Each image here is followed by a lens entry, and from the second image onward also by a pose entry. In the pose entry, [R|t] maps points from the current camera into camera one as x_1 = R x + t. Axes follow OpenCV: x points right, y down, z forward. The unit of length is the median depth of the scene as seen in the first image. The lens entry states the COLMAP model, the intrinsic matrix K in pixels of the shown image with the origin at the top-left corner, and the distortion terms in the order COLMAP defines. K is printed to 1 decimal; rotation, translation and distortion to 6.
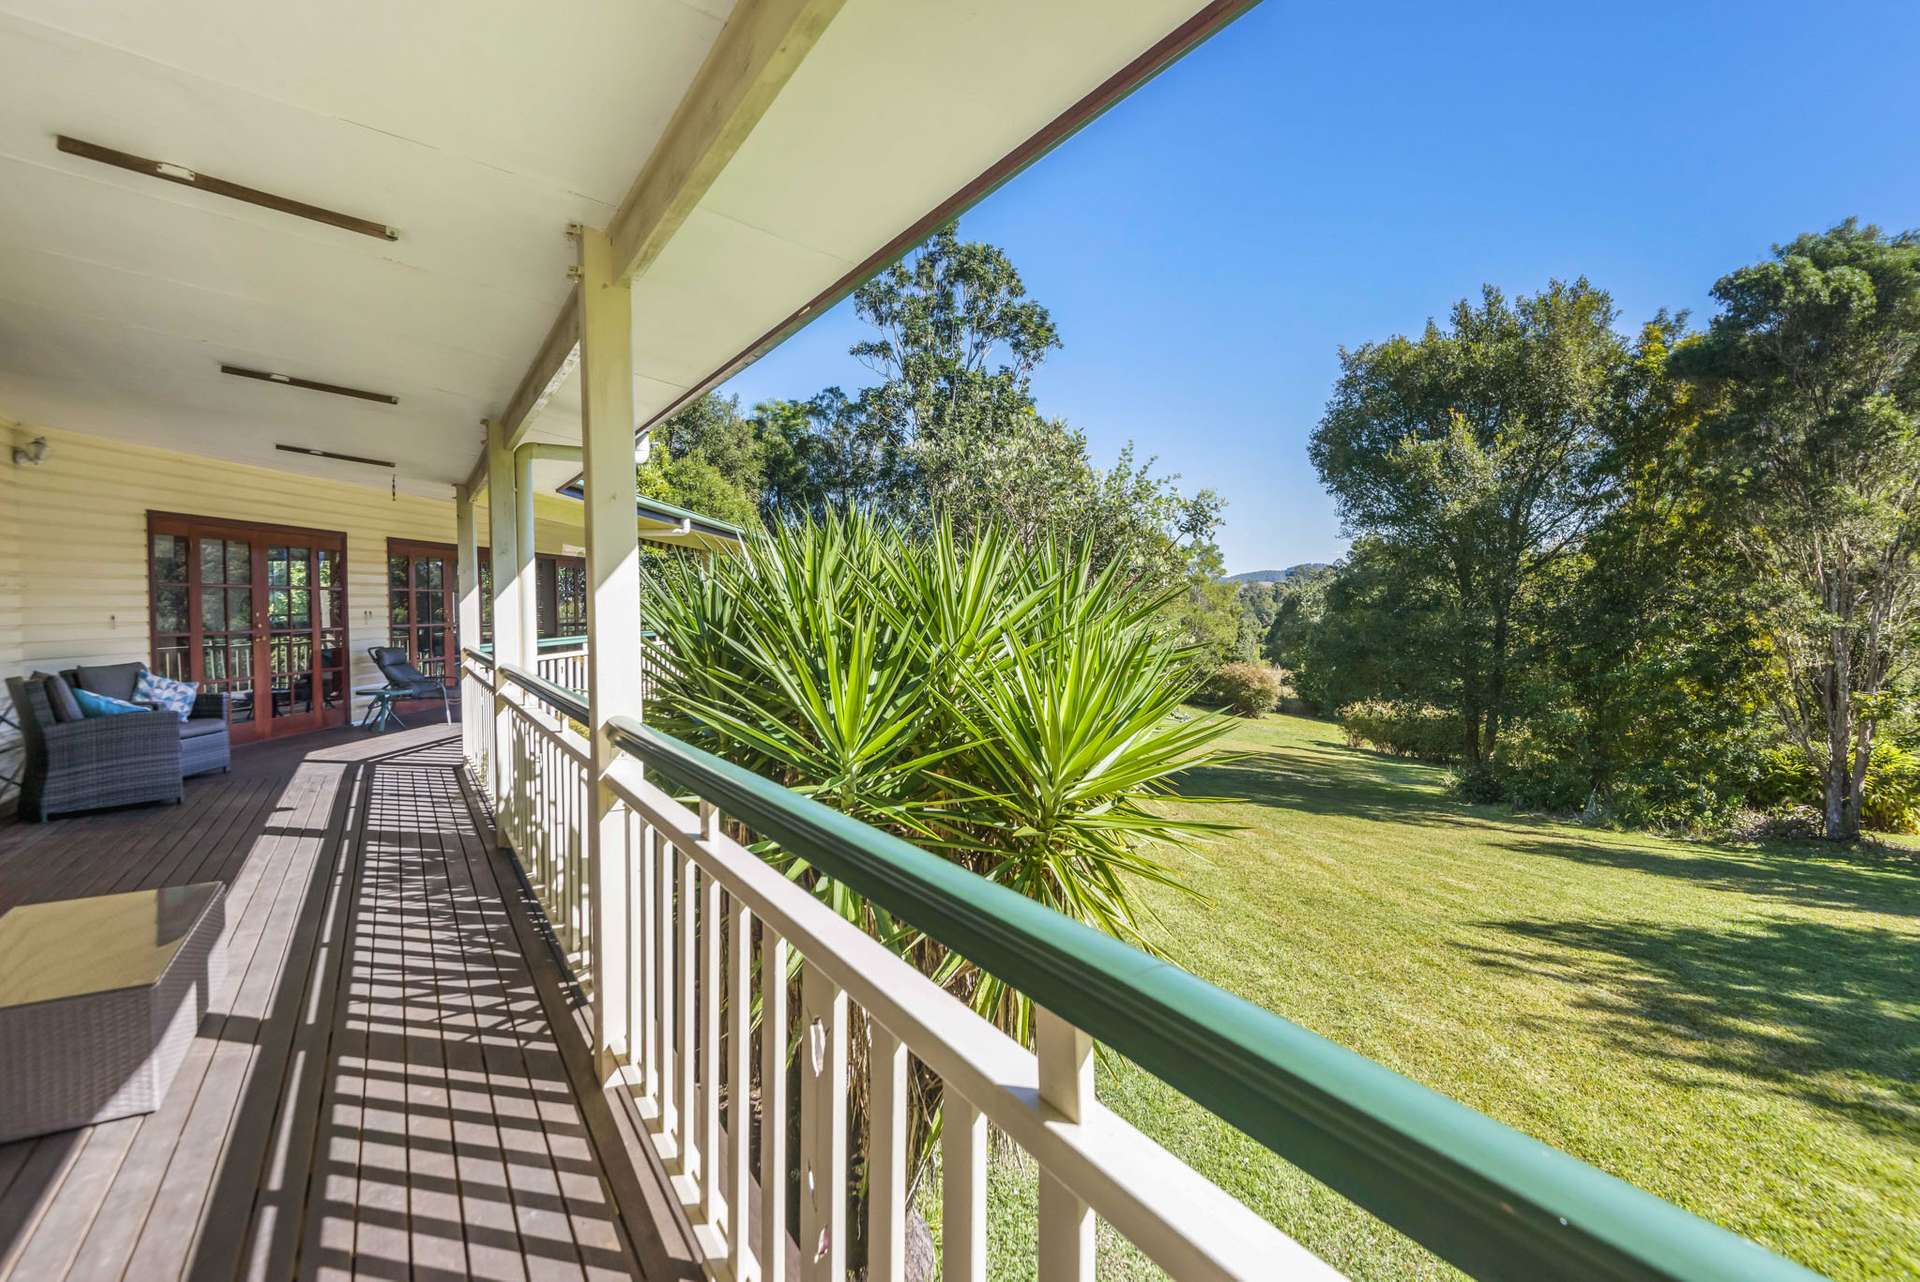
lens RADIAL K [[887.8, 0, 995.1], [0, 887.8, 615.8], [0, 0, 1]] dist [0.015121, -0.010507]
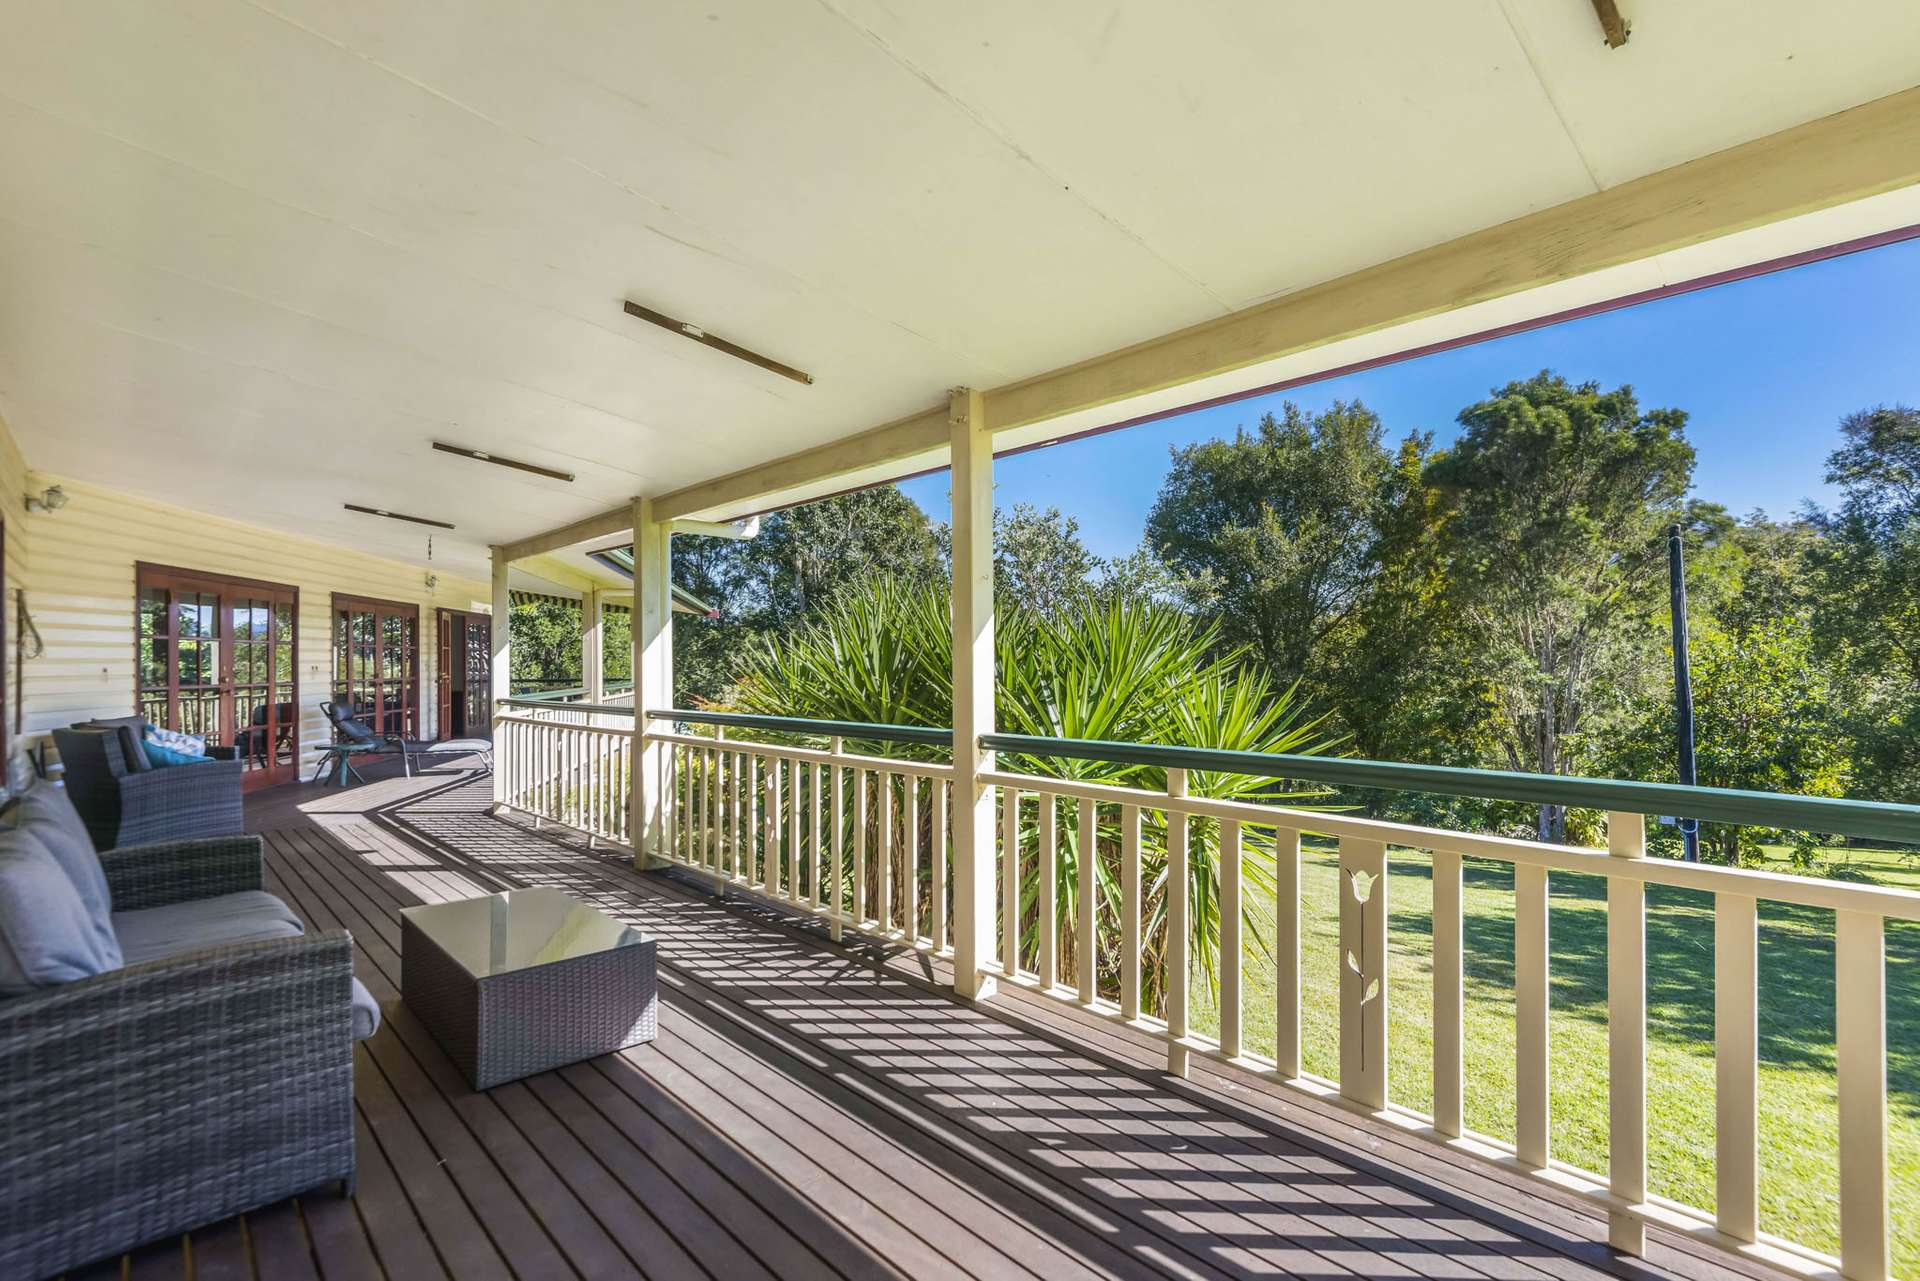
lens RADIAL K [[845.7, 0, 972.5], [0, 845.7, 656.2], [0, 0, 1]] dist [0.018102, -0.005061]
pose [[0.981280, 0.005902, 0.192498, -0.114203], [-0.001295, 0.999710, -0.024053, 0.003873], [-0.192584, 0.023353, 0.981003, -0.050898]]
